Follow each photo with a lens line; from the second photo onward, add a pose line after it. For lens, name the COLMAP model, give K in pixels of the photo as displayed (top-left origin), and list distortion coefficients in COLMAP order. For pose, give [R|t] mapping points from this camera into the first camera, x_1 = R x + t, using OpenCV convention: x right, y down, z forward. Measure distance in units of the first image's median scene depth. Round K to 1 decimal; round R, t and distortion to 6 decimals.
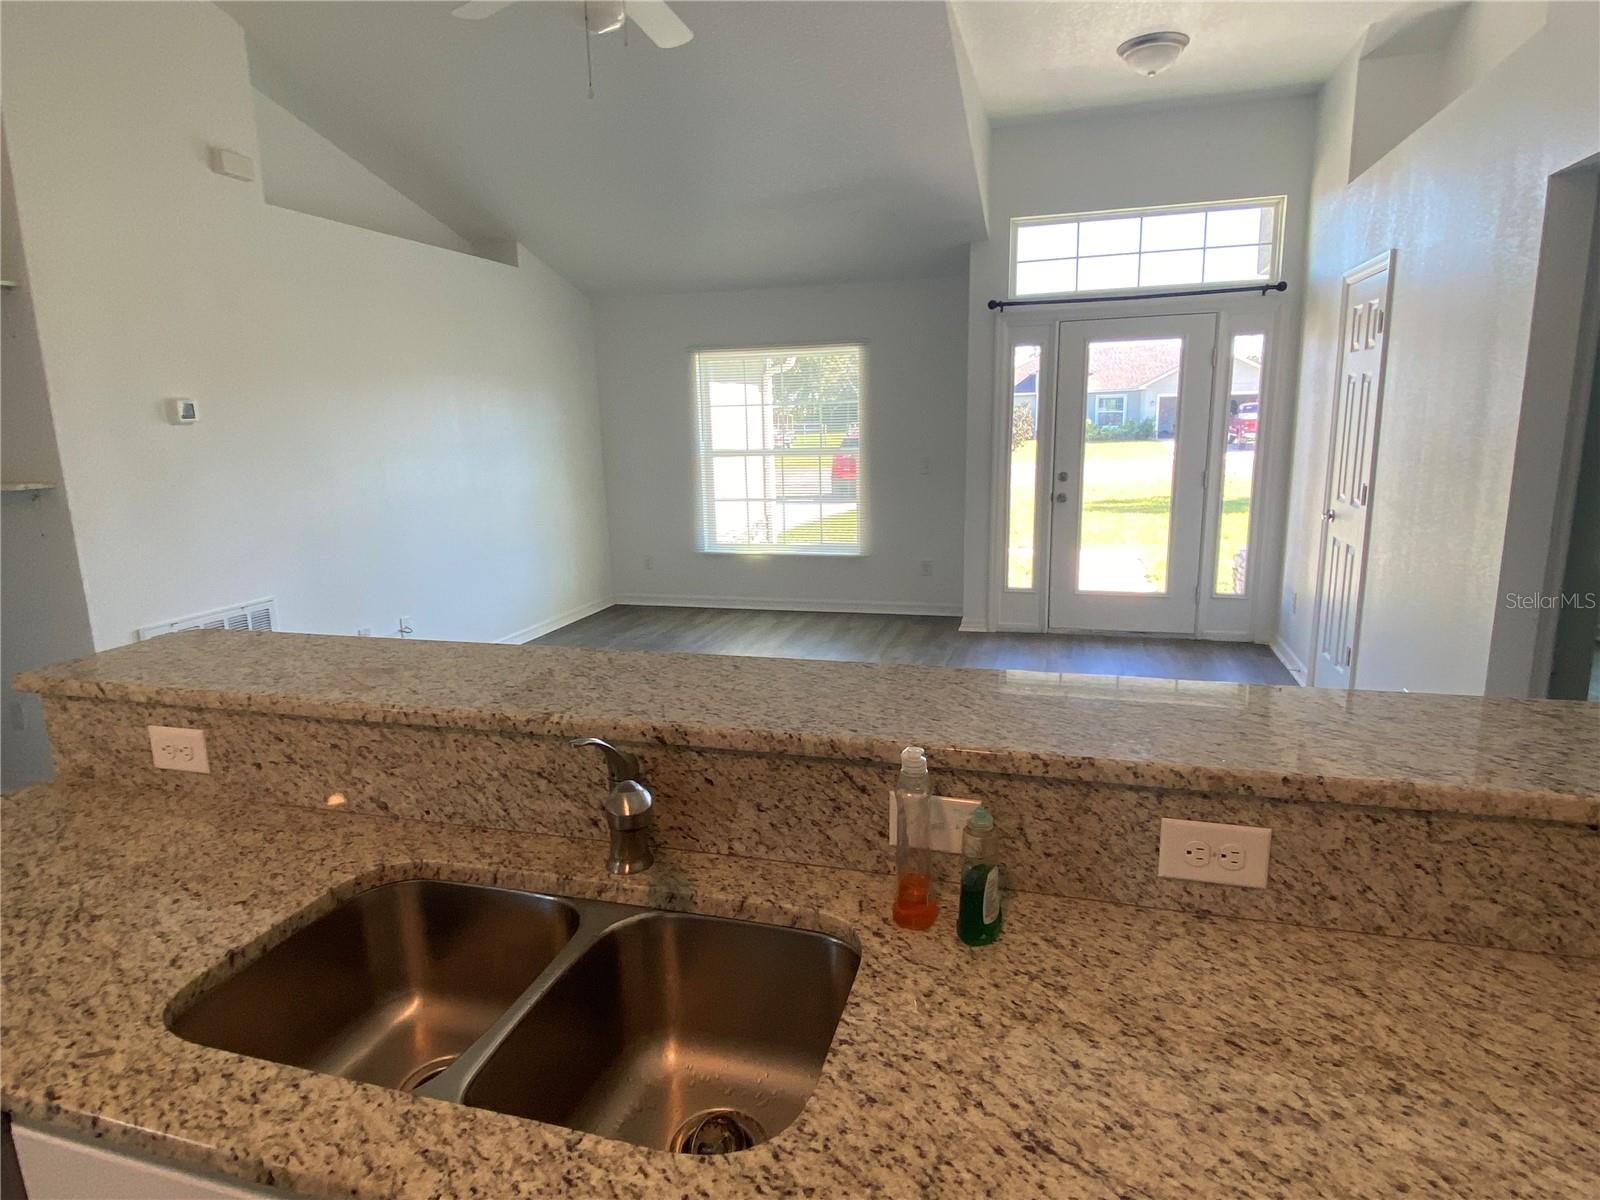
lens RADIAL K [[914.2, 0, 802.1], [0, 914.2, 597.0], [0, 0, 1]] dist [0.071591, -0.074416]
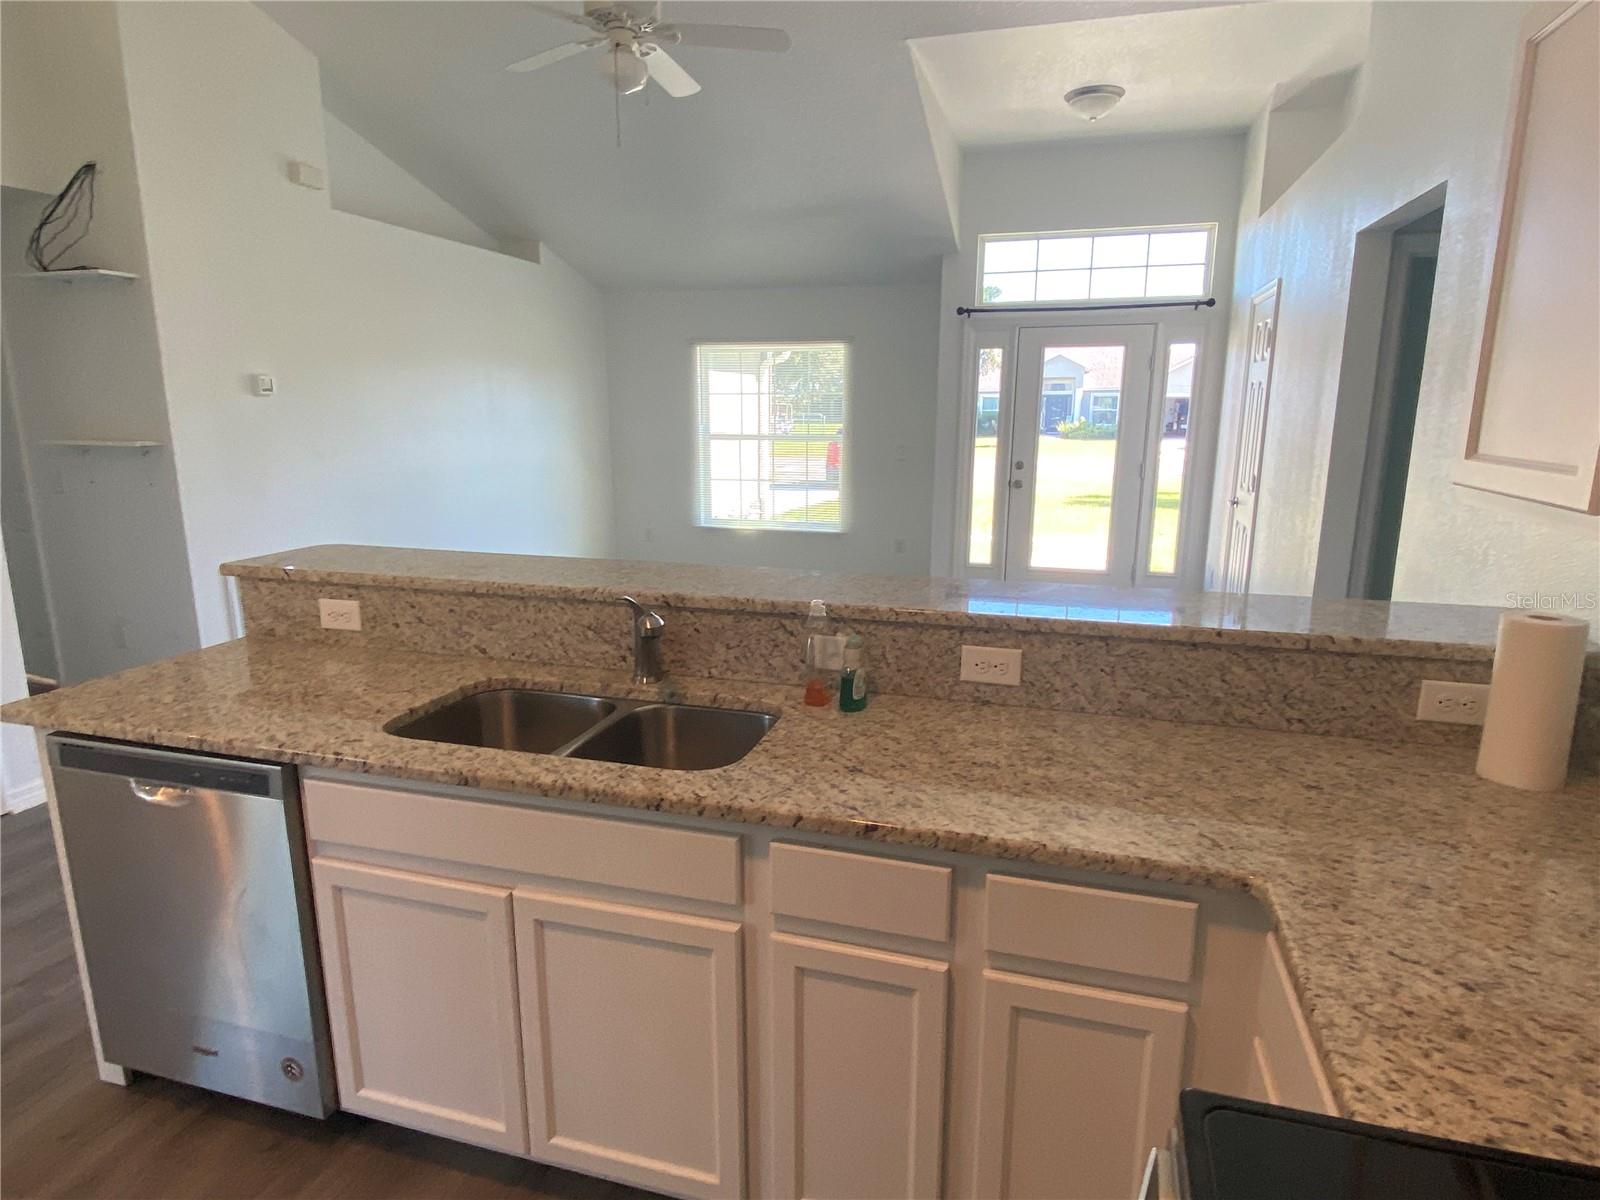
lens RADIAL K [[912.9, 0, 804.3], [0, 912.9, 597.5], [0, 0, 1]] dist [0.102640, -0.125061]
pose [[0.999624, 0.026671, 0.006359, 0.068986], [-0.026736, 0.999590, 0.010218, 0.115675], [-0.006084, -0.010384, 0.999928, -0.557157]]
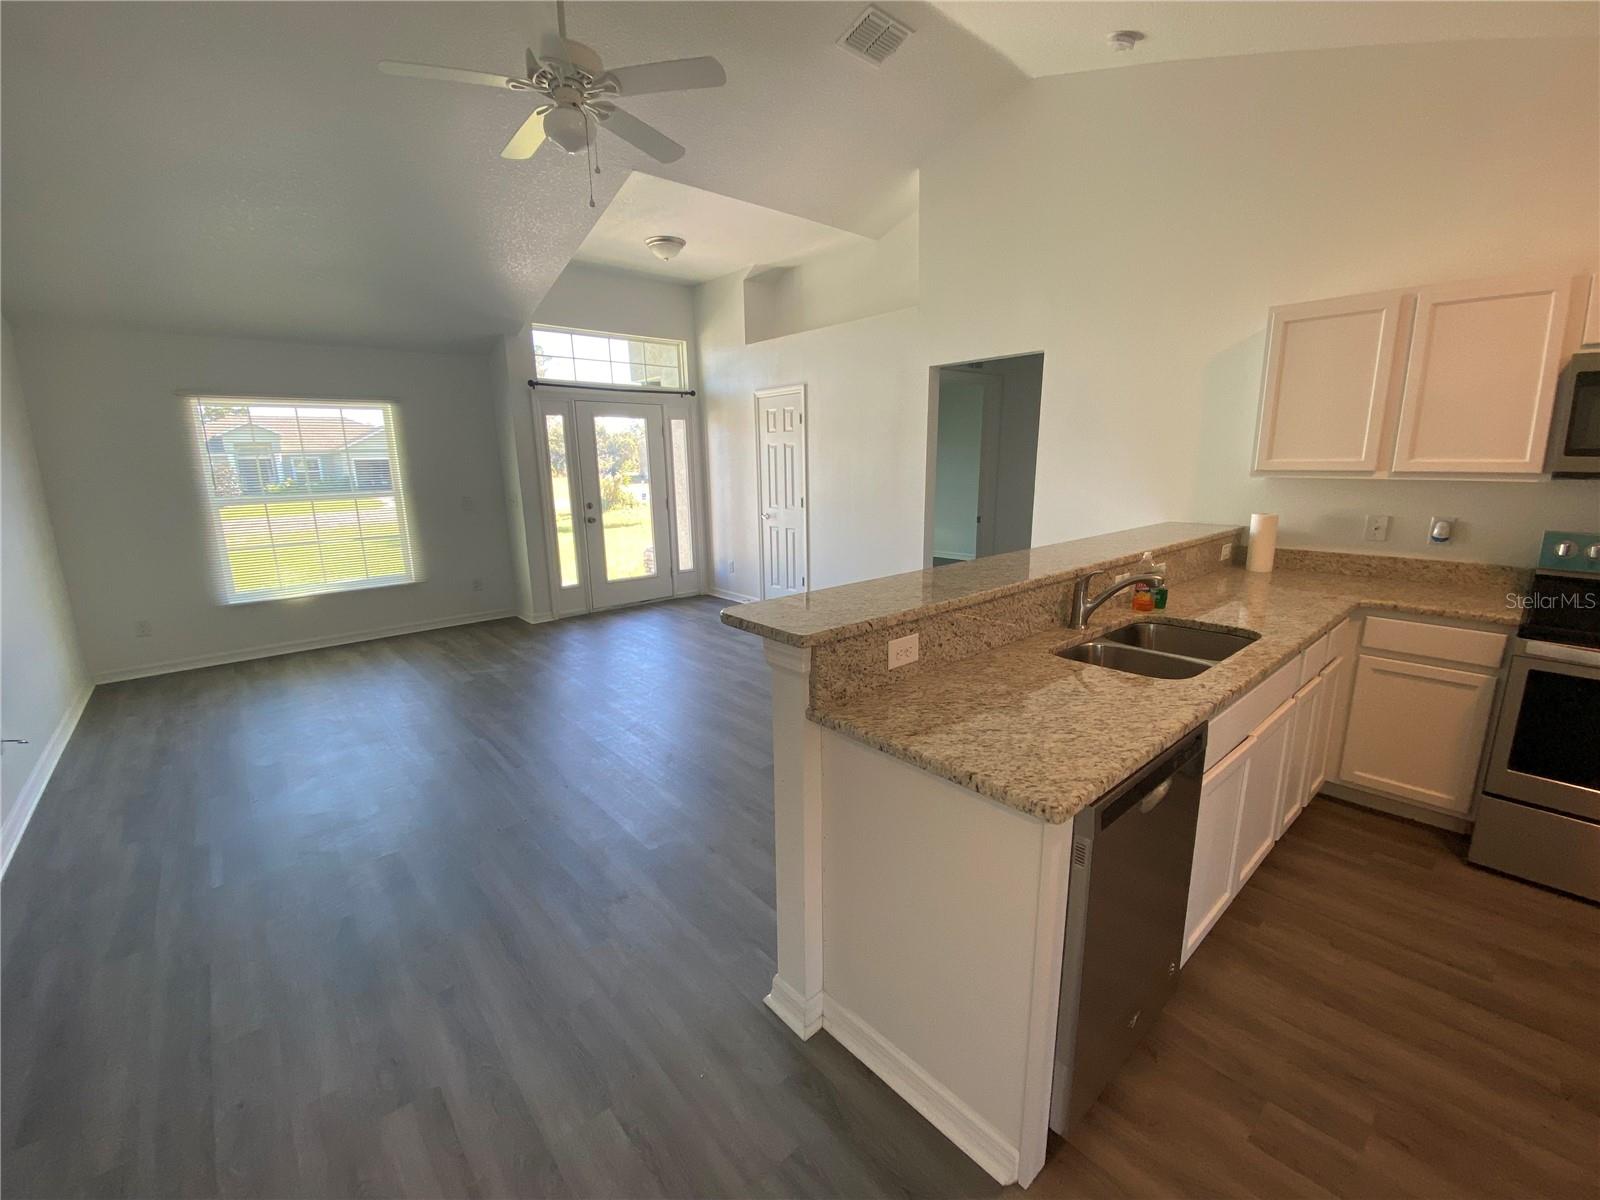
lens RADIAL K [[660.0, 0, 802.7], [0, 660.0, 600.6], [0, 0, 1]] dist [0.037901, -0.029237]
pose [[0.535161, -0.163907, 0.828696, -1.895543], [0.171468, 0.981651, 0.083428, -0.046412], [-0.827165, 0.097447, 0.553446, 0.591842]]
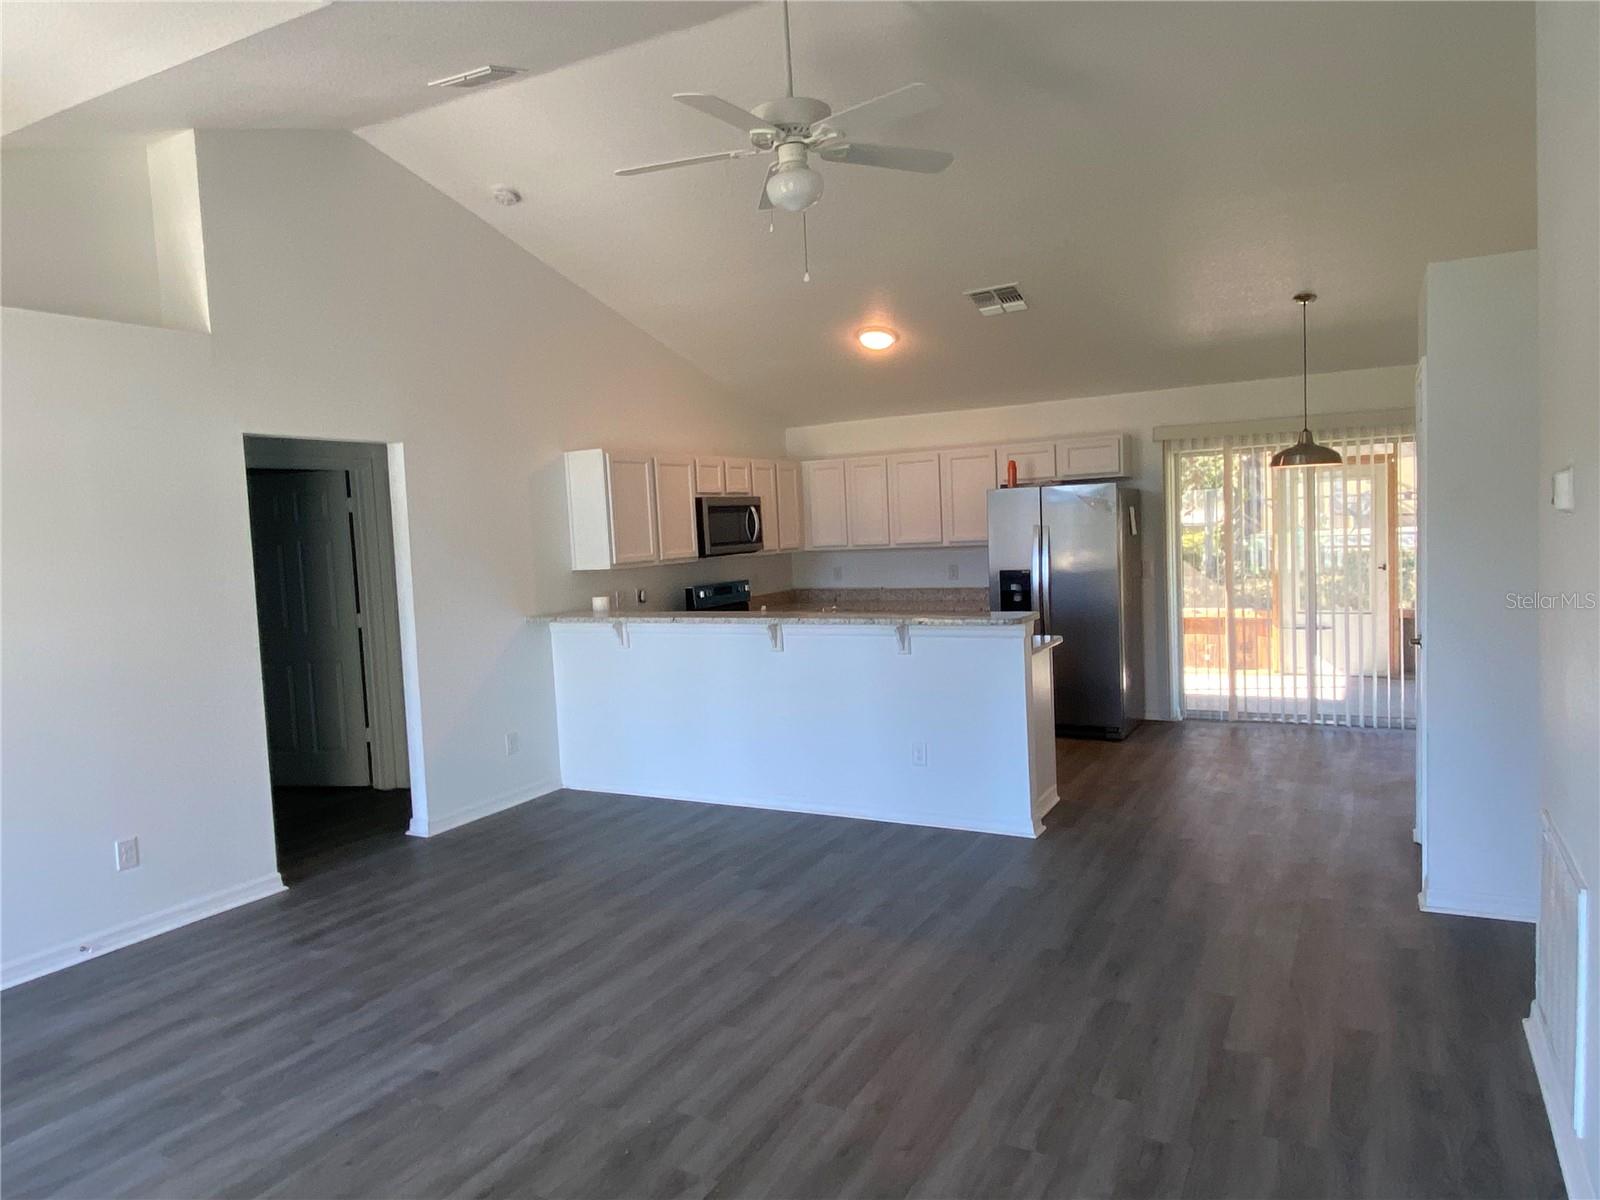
lens RADIAL K [[1038.7, 0, 799.9], [0, 1038.7, 595.3], [0, 0, 1]] dist [0.025206, -0.004344]
pose [[-0.975705, 0.055153, 0.212035, -0.968724], [0.109970, 0.960335, 0.256247, -0.994718], [-0.189492, 0.273339, -0.943069, 4.825269]]
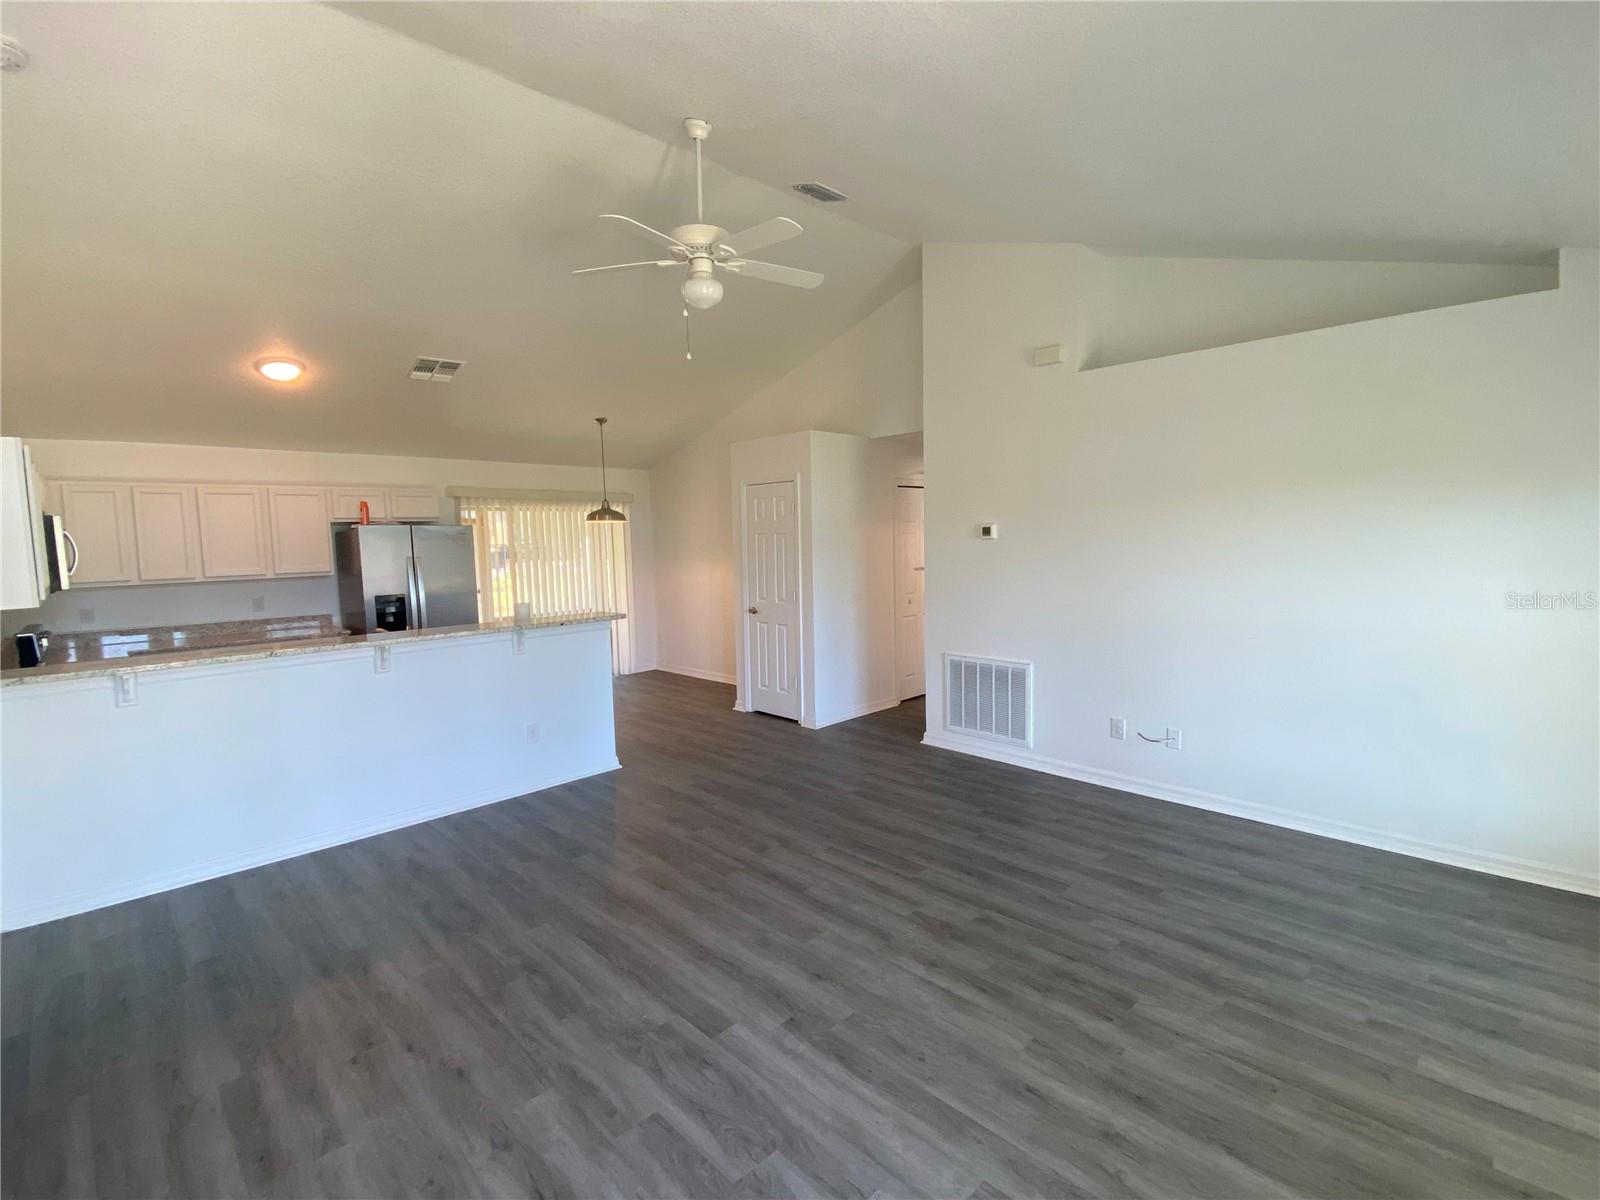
lens RADIAL K [[731.7, 0, 800.0], [0, 731.7, 600.0], [0, 0, 1]] dist [0.038524, -0.035642]
pose [[-0.483612, 0.110911, -0.868227, 1.712001], [-0.137117, 0.970092, 0.200299, -0.835806], [0.864476, 0.215916, -0.453940, 3.736041]]
